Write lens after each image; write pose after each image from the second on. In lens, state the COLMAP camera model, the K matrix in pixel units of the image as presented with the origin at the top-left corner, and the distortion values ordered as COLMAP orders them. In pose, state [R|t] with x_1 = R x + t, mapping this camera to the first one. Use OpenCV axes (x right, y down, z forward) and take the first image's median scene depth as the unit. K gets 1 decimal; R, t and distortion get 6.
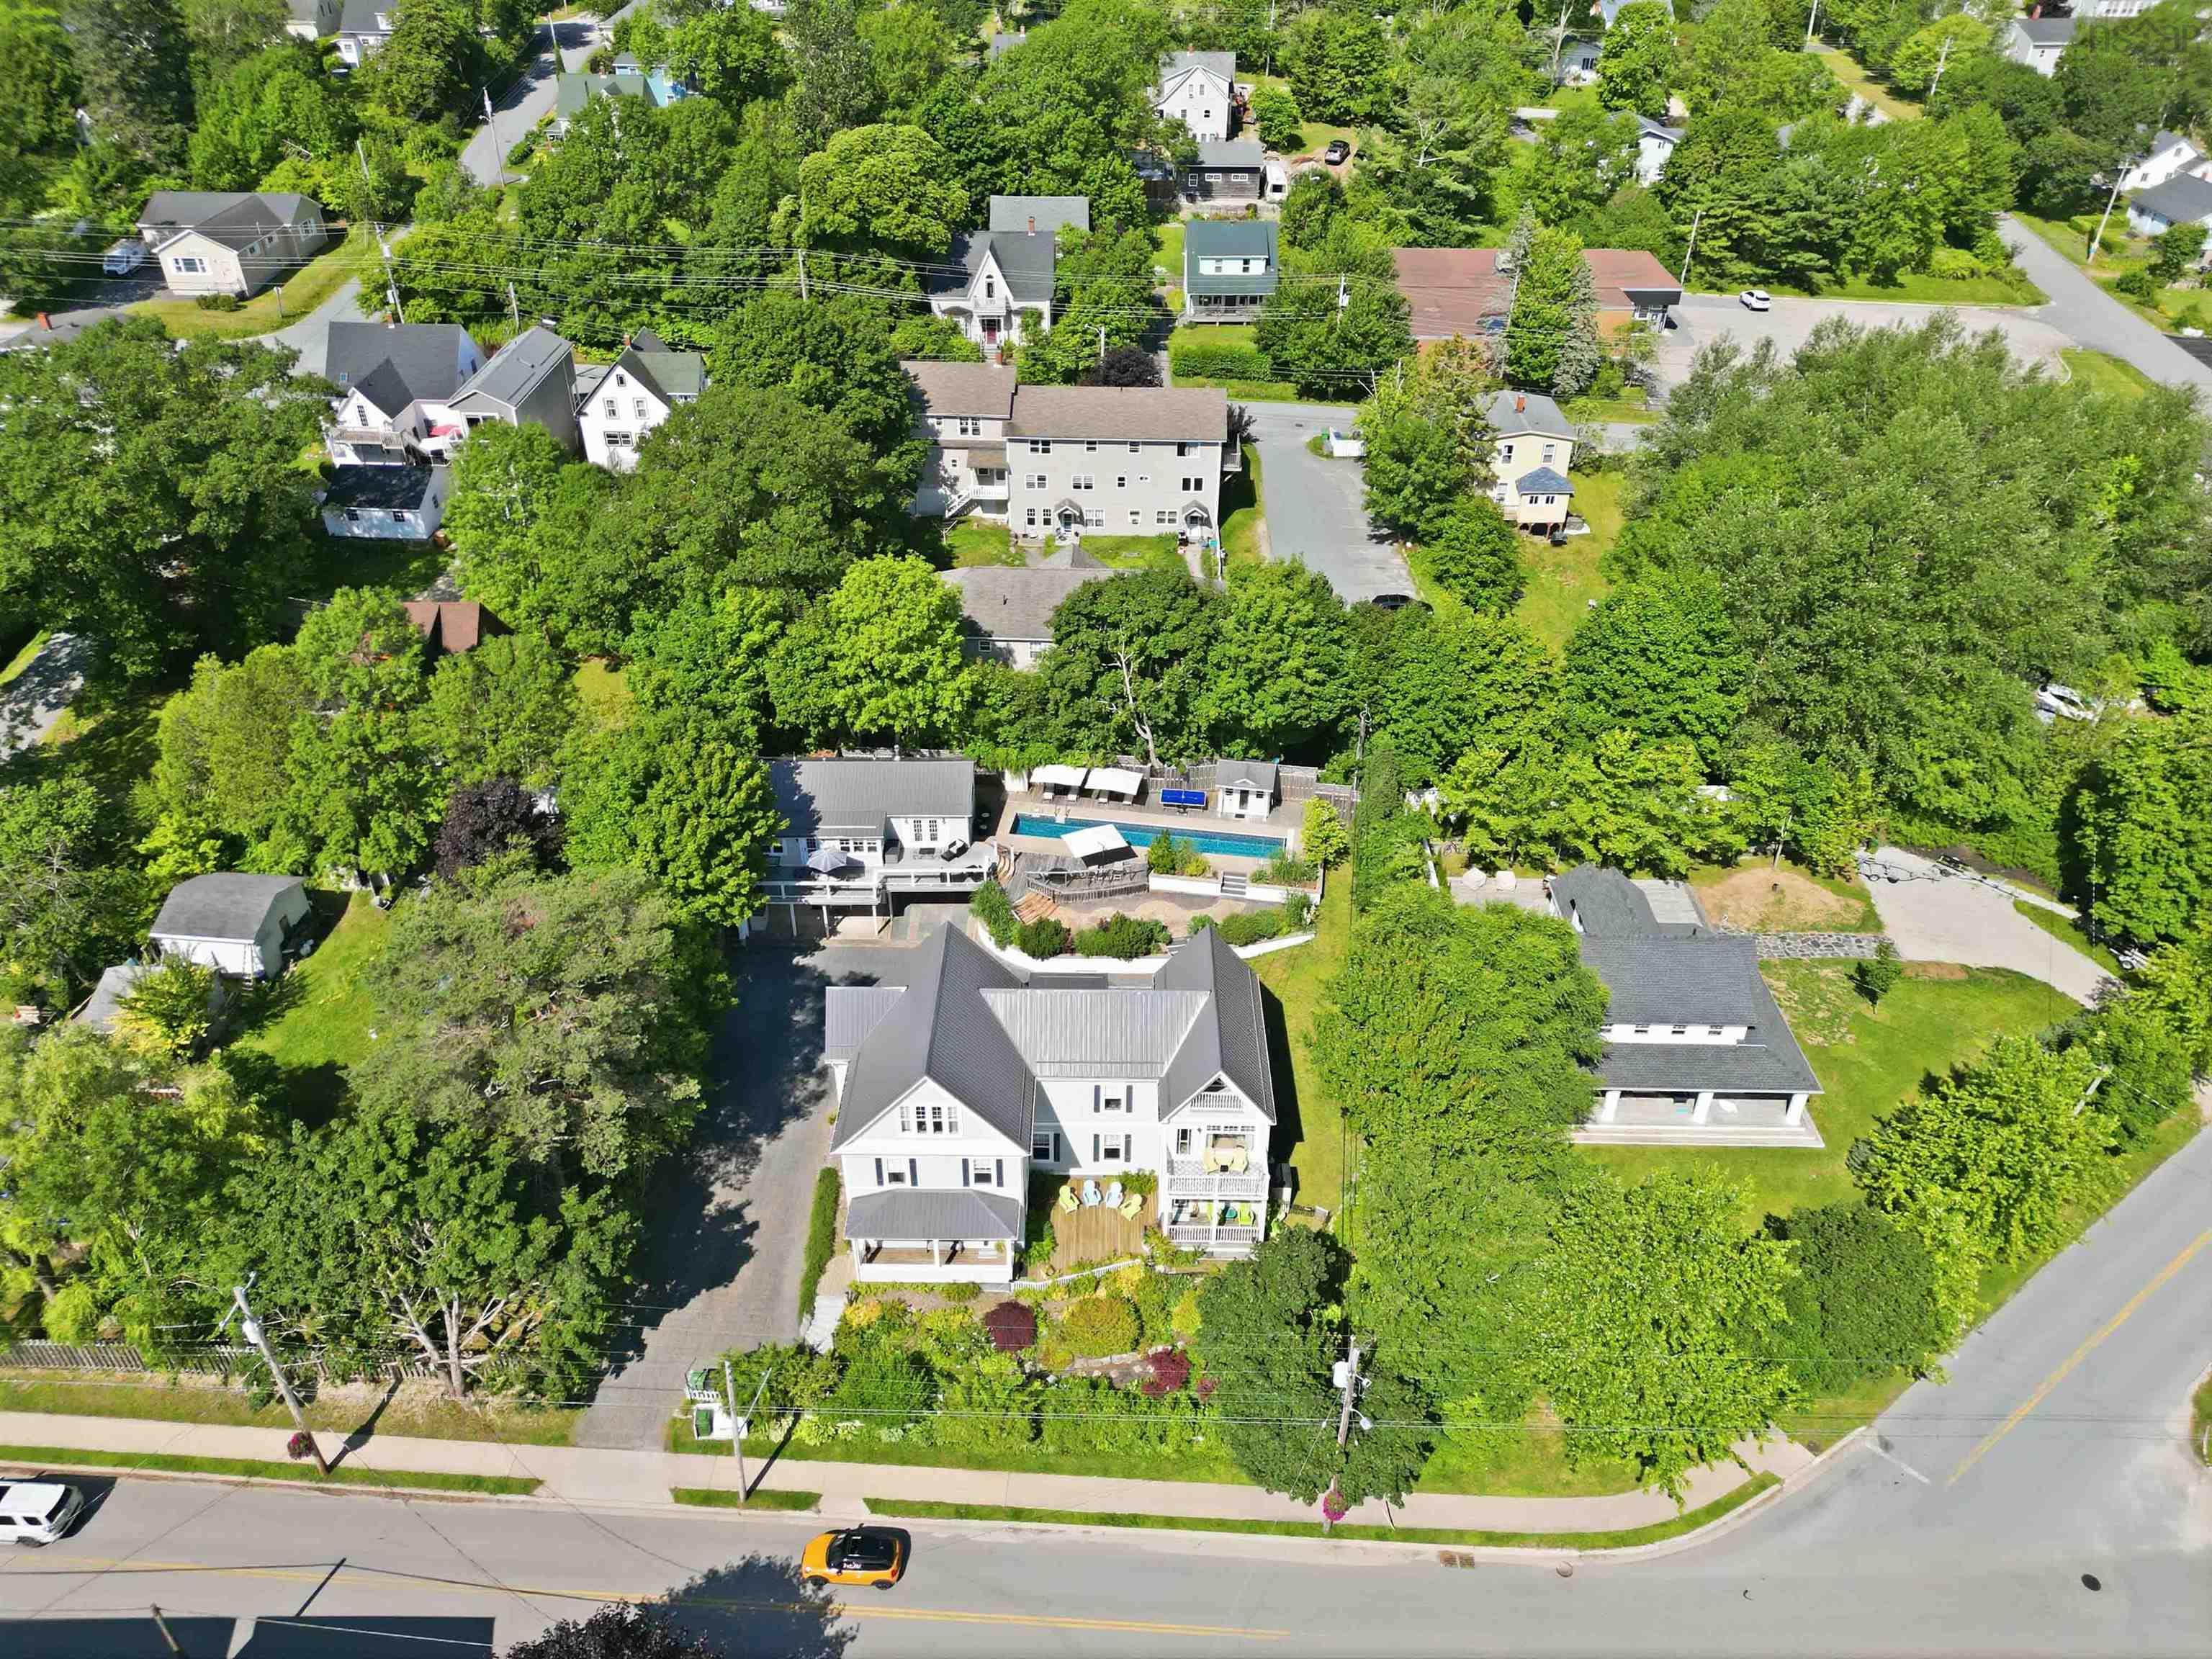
lens RADIAL K [[1545.2, 0, 1095.3], [0, 1545.2, 831.5], [0, 0, 1]] dist [0.074049, -0.068064]
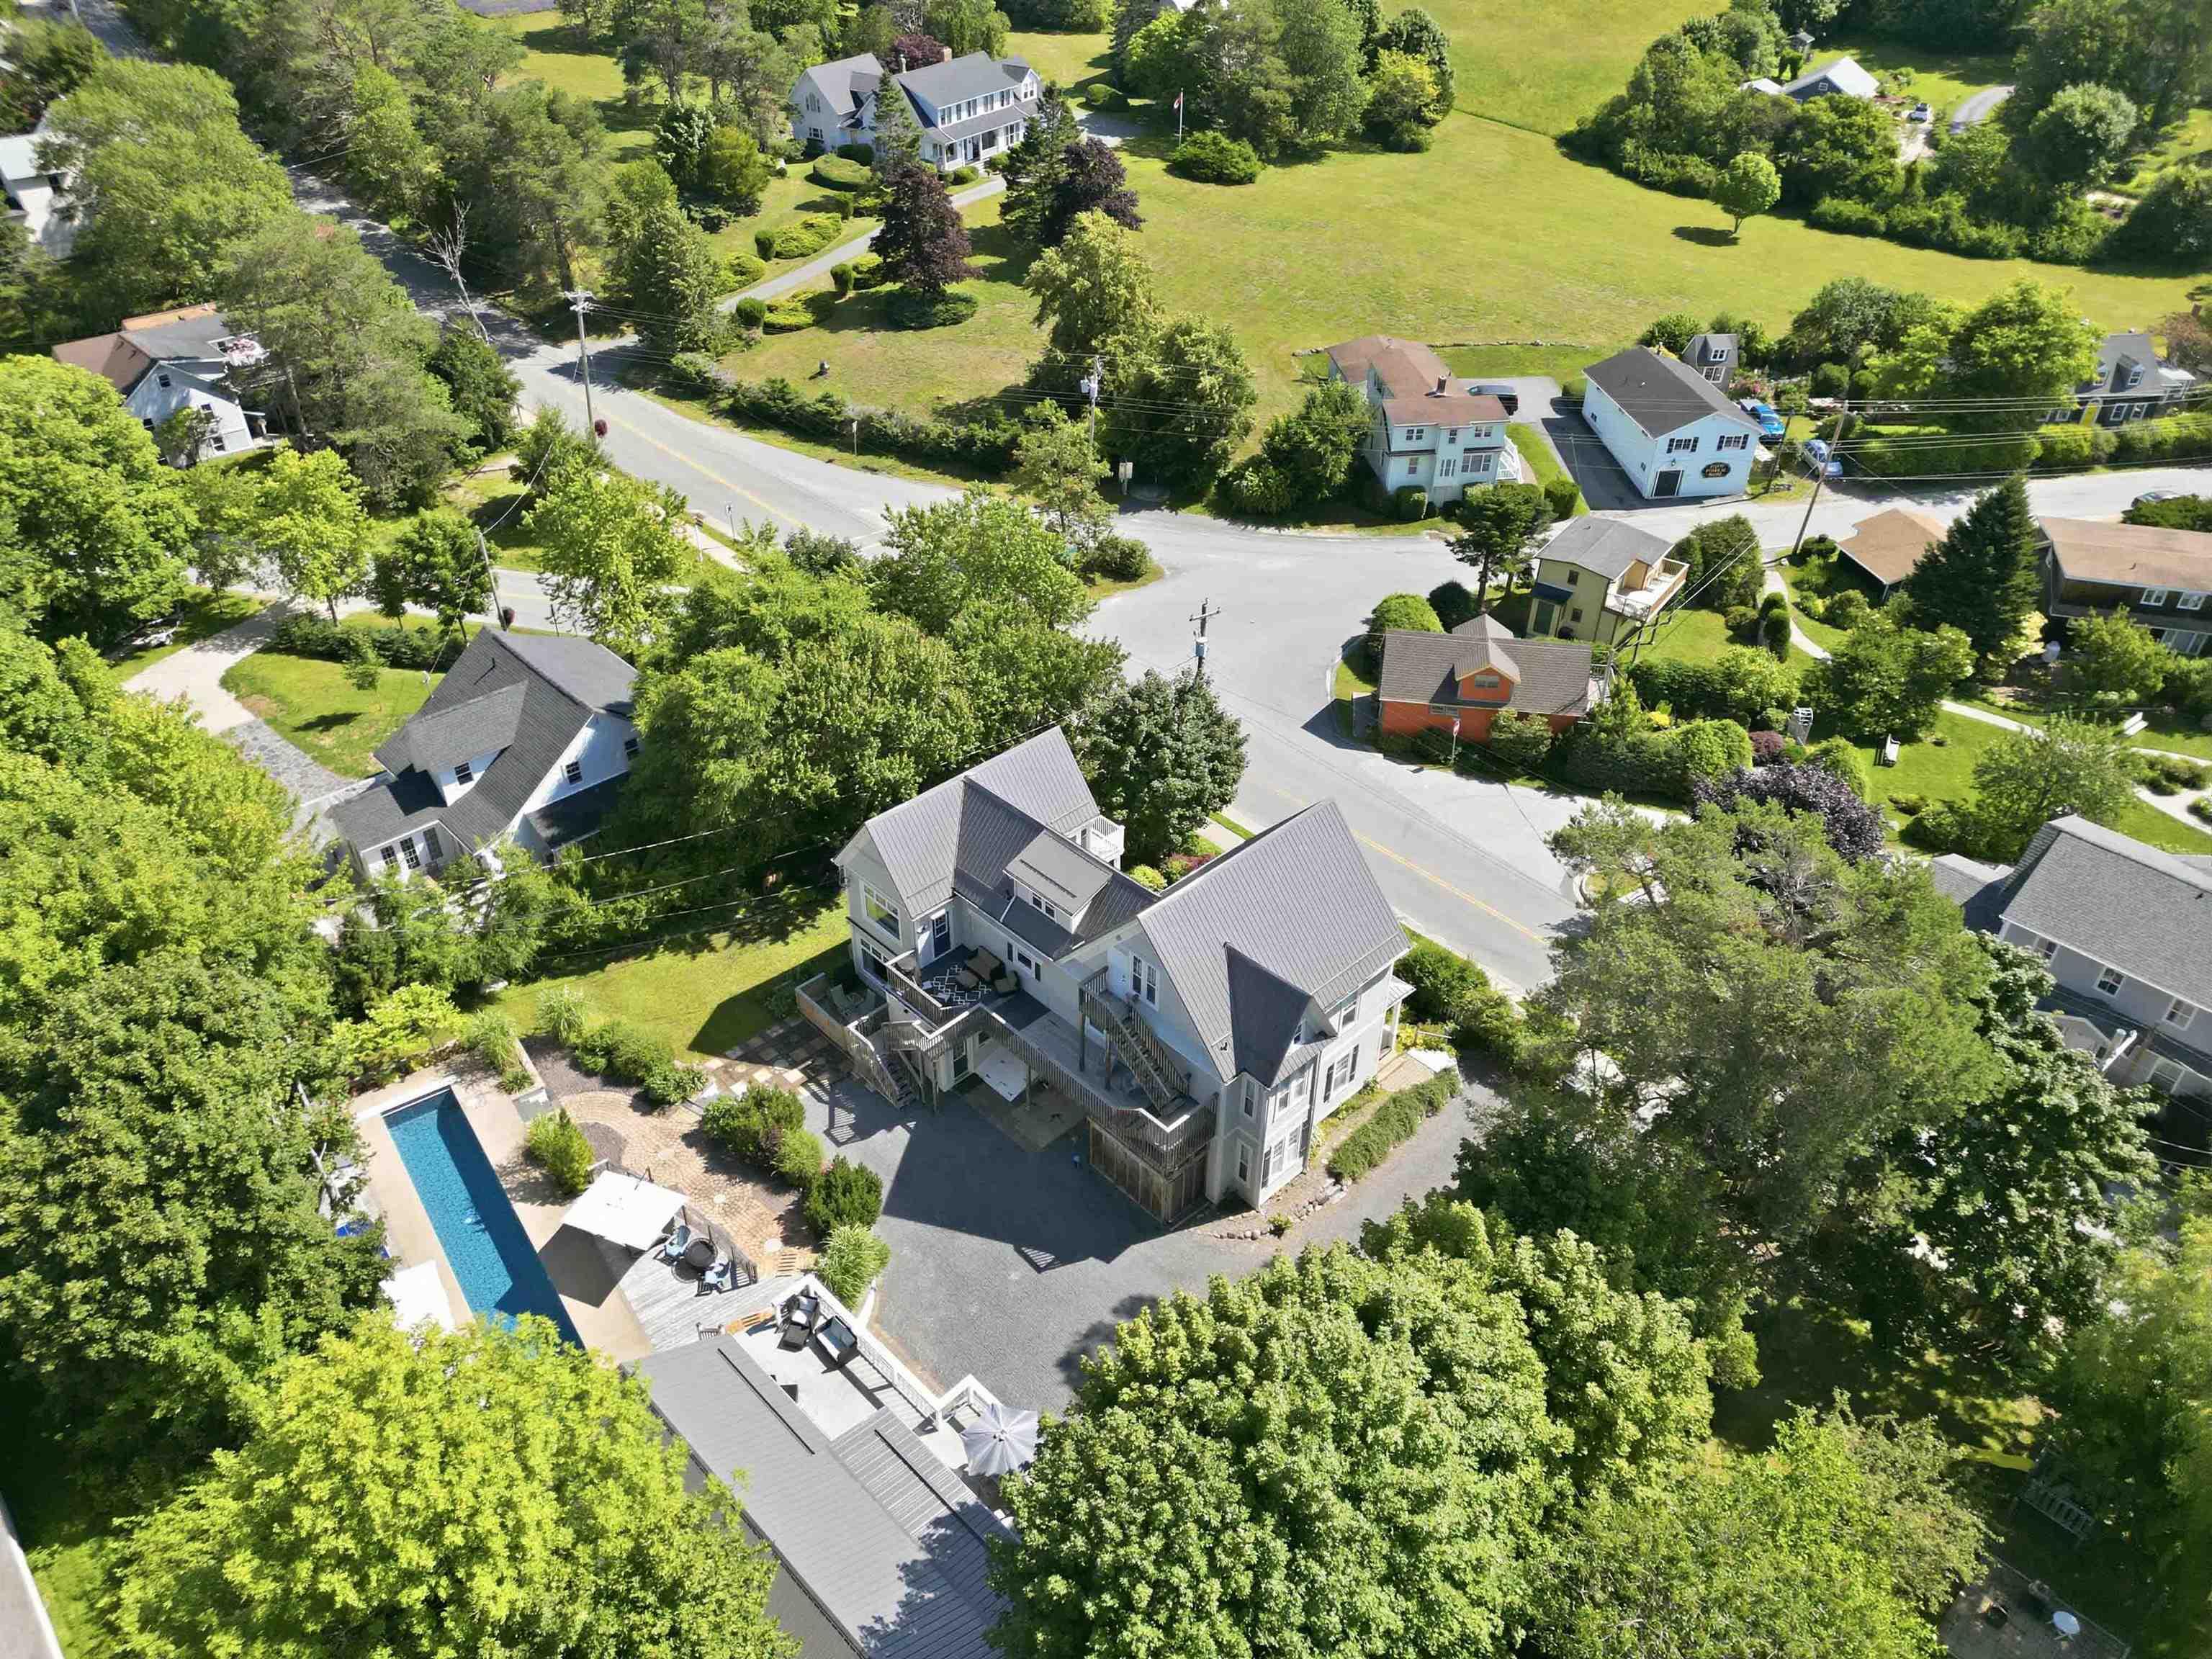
lens RADIAL K [[1545.2, 0, 1099.3], [0, 1545.2, 822.8], [0, 0, 1]] dist [0.074049, -0.068064]
pose [[-0.701121, -0.430322, 0.568552, -0.377178], [0.397769, 0.425724, 0.812736, -0.438371], [-0.591785, 0.795978, -0.127315, 0.858322]]
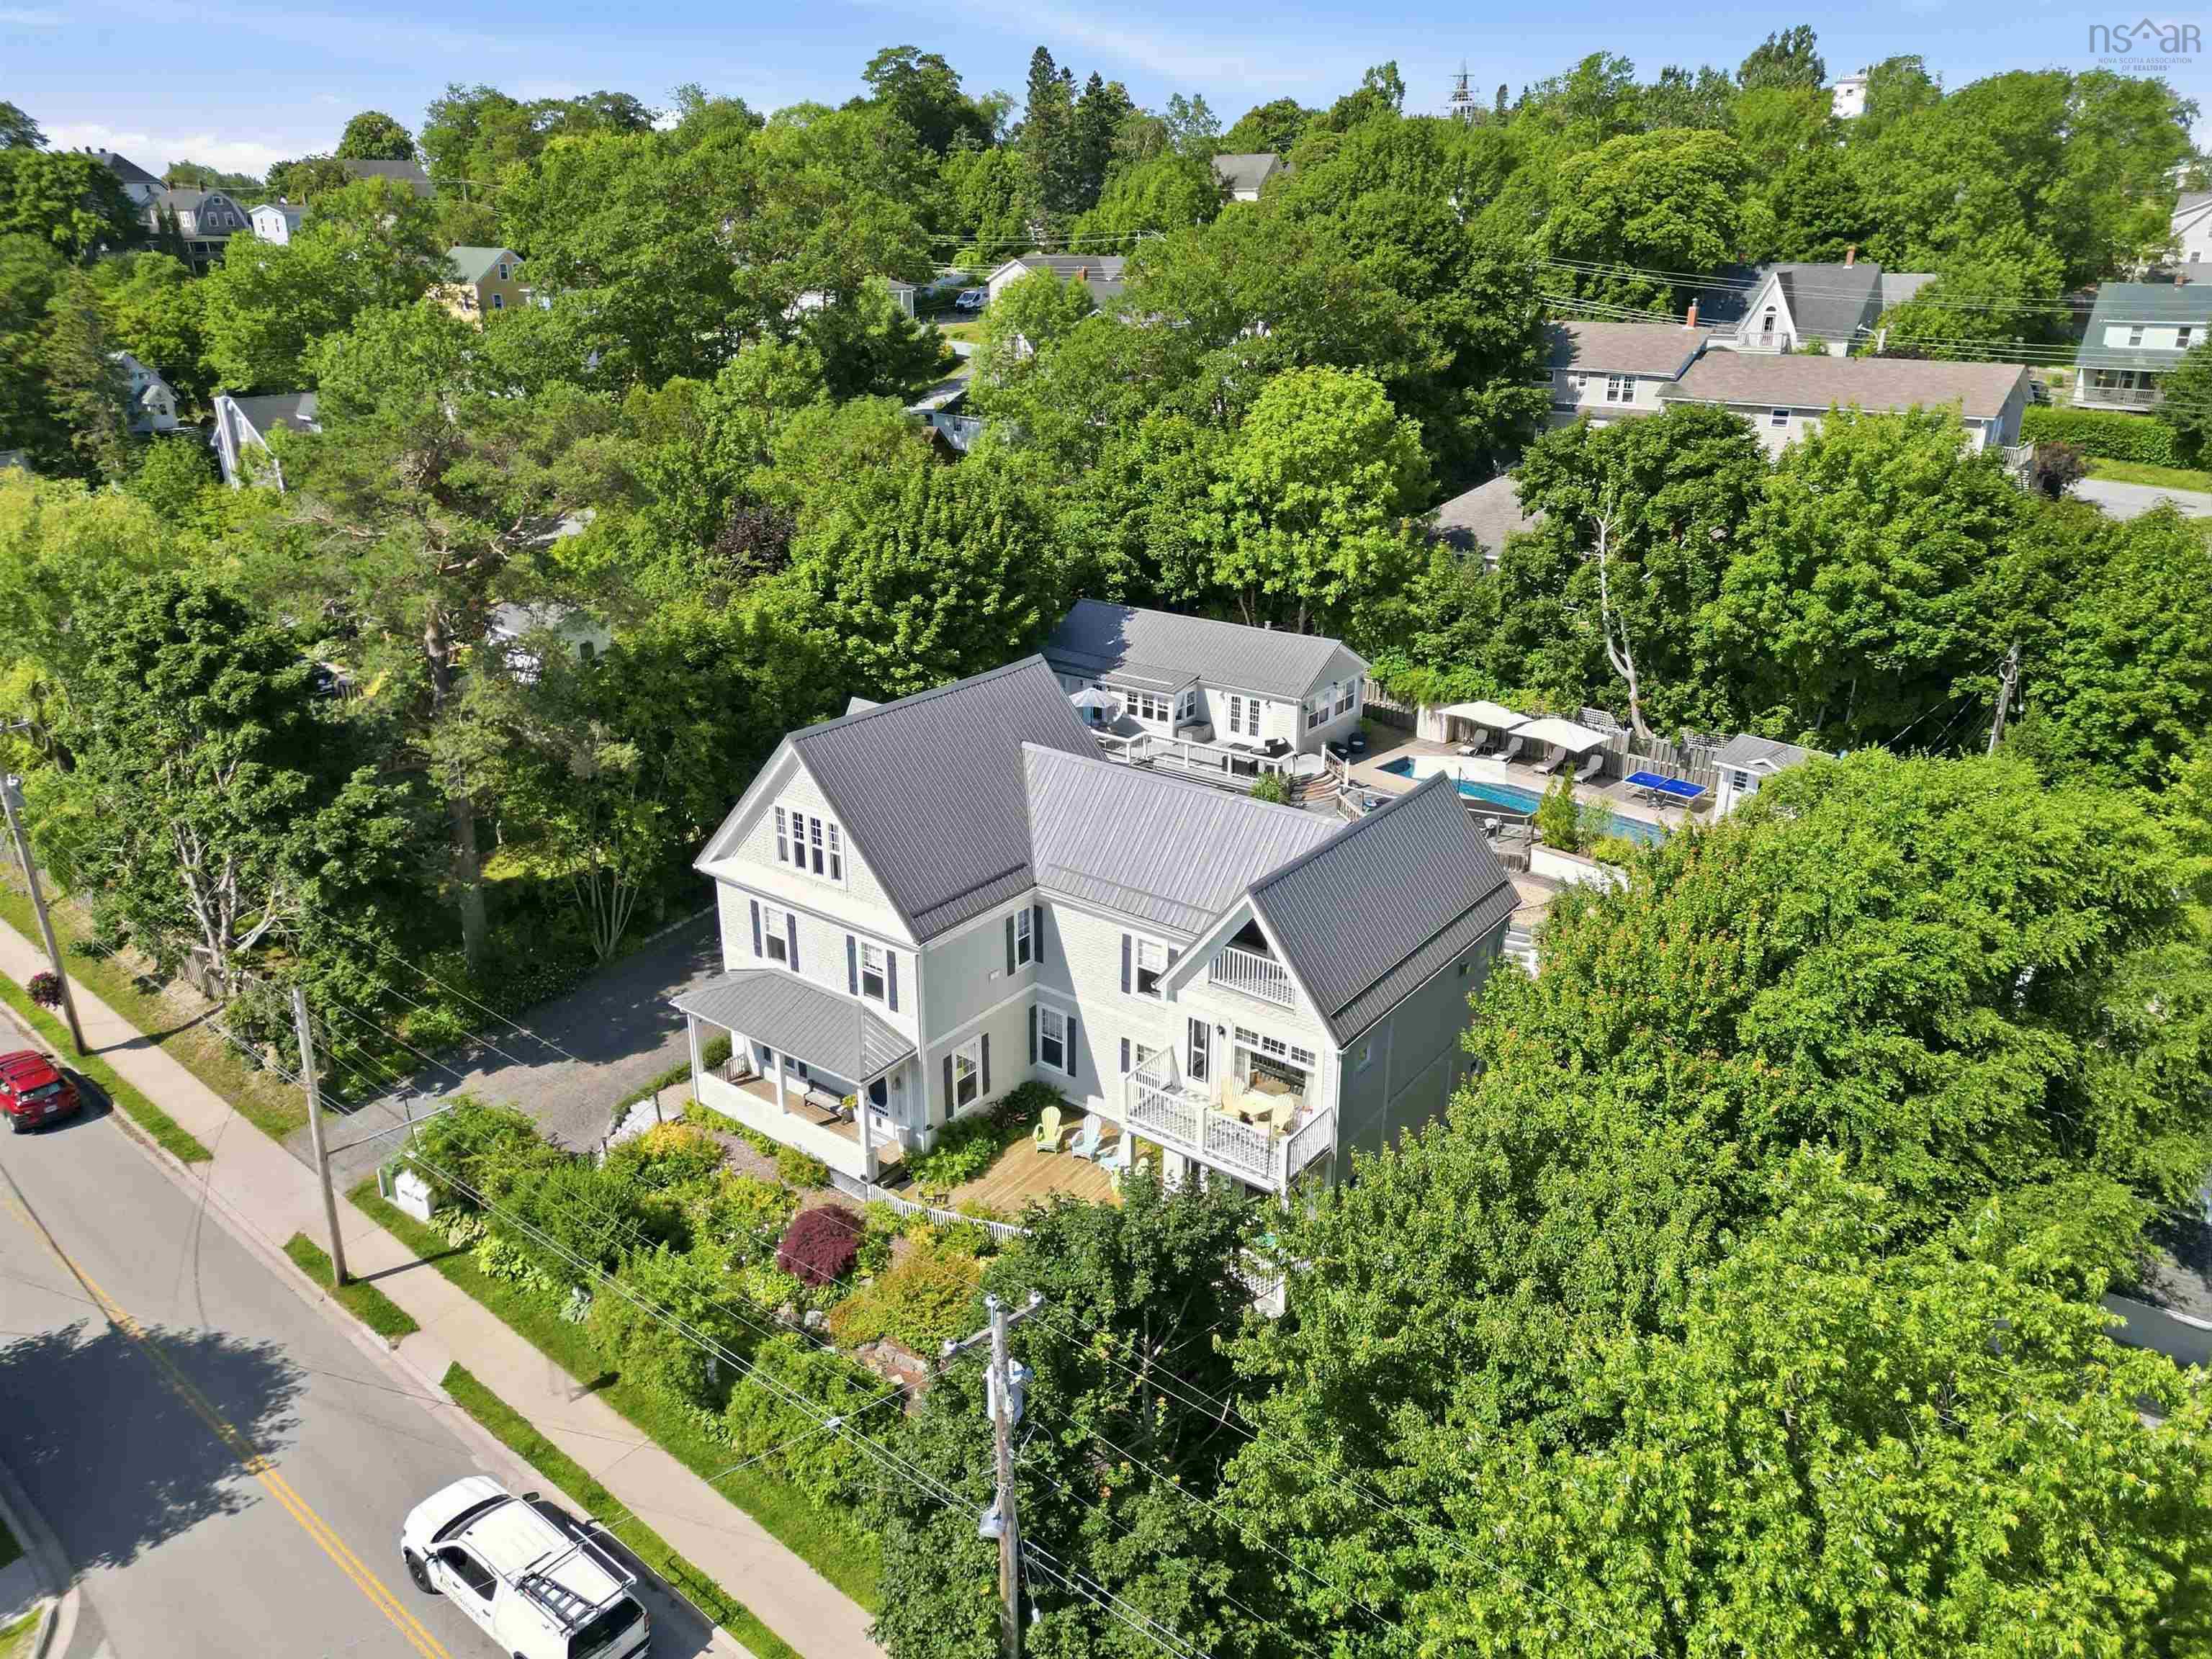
lens RADIAL K [[1545.2, 0, 1094.2], [0, 1545.2, 831.2], [0, 0, 1]] dist [0.074049, -0.068064]
pose [[0.801371, 0.216763, -0.557510, 0.241801], [-0.340023, 0.931879, -0.126433, 0.162232], [0.492126, 0.290887, 0.820486, 0.401279]]
